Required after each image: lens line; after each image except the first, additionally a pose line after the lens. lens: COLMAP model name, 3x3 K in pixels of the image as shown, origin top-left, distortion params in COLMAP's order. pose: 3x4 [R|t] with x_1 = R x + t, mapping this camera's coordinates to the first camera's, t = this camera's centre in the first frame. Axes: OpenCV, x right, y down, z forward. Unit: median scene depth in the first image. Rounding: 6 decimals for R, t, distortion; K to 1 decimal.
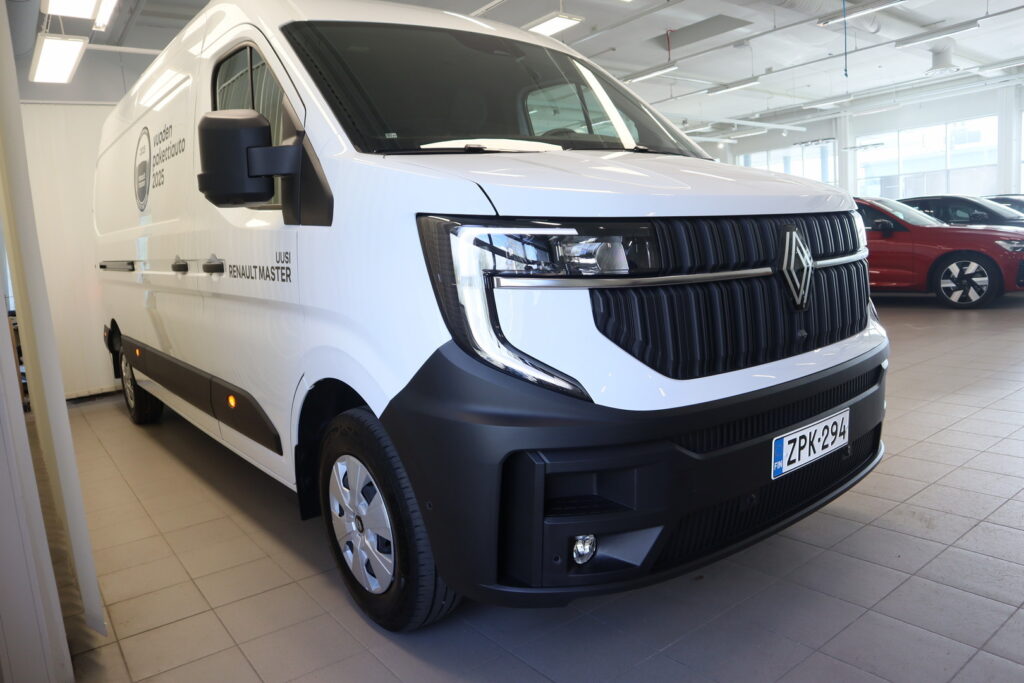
lens RADIAL K [[705.4, 0, 512.0], [0, 705.4, 341.5], [0, 0, 1]] dist [-0.118112, 0.069086]
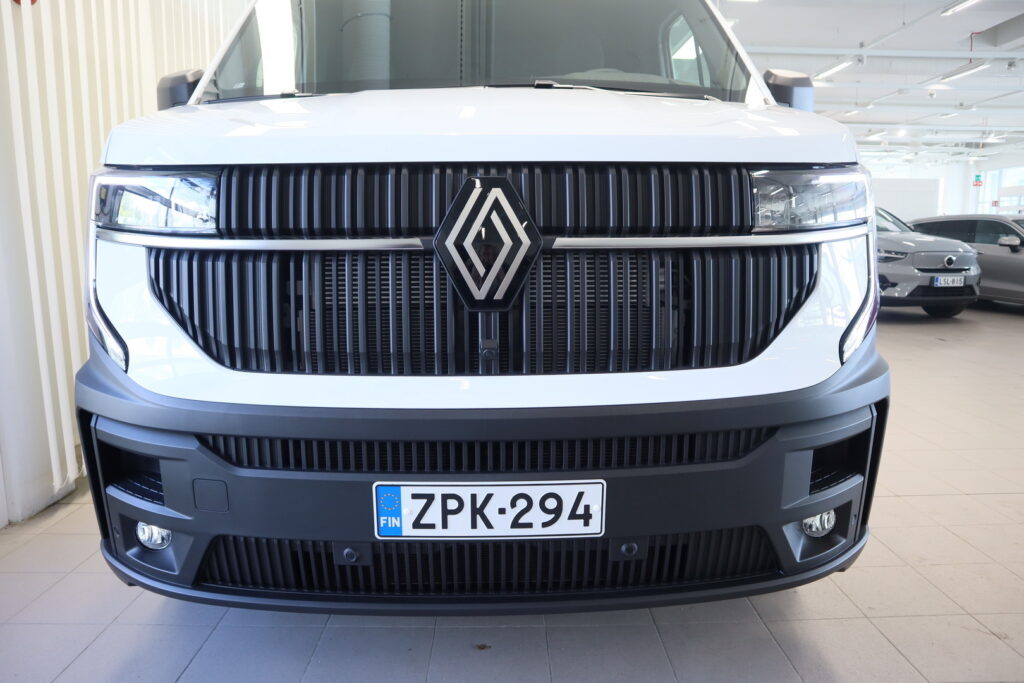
lens RADIAL K [[705.4, 0, 512.0], [0, 705.4, 341.5], [0, 0, 1]] dist [-0.118112, 0.069086]
pose [[0.802514, 0.152487, -0.576819, 0.828617], [-0.129394, 0.988260, 0.081232, -0.072352], [0.582434, 0.009447, 0.812823, 0.475394]]
